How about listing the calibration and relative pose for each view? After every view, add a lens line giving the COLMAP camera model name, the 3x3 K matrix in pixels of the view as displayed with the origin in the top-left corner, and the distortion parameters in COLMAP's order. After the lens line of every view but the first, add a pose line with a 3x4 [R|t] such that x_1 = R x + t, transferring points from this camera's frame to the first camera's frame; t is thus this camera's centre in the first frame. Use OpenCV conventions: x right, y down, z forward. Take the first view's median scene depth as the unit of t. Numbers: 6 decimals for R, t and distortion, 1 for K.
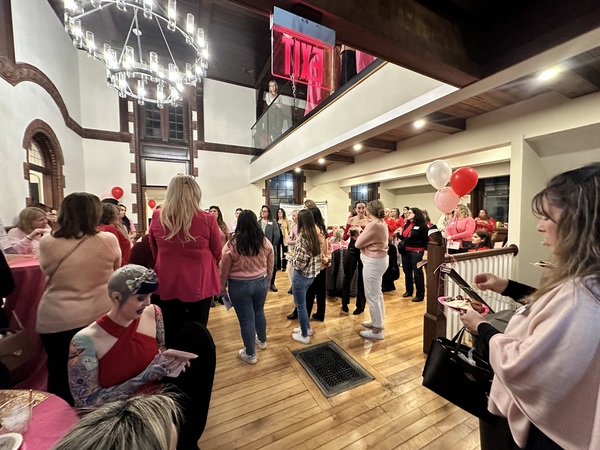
lens RADIAL K [[243.0, 0, 300.0], [0, 243.0, 225.0], [0, 0, 1]] dist [-0.000726, -0.000131]
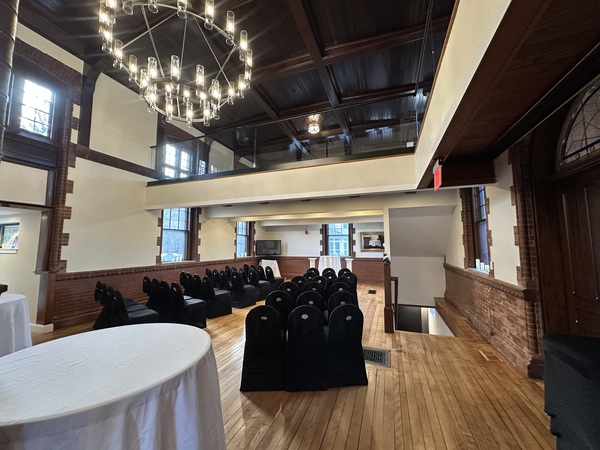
lens RADIAL K [[243.0, 0, 300.0], [0, 243.0, 225.0], [0, 0, 1]] dist [-0.000726, -0.000131]
pose [[0.719637, 0.065083, 0.691293, -0.427488], [0.035355, 0.990871, -0.130093, 0.004074], [-0.693450, 0.118061, 0.710767, 0.065319]]
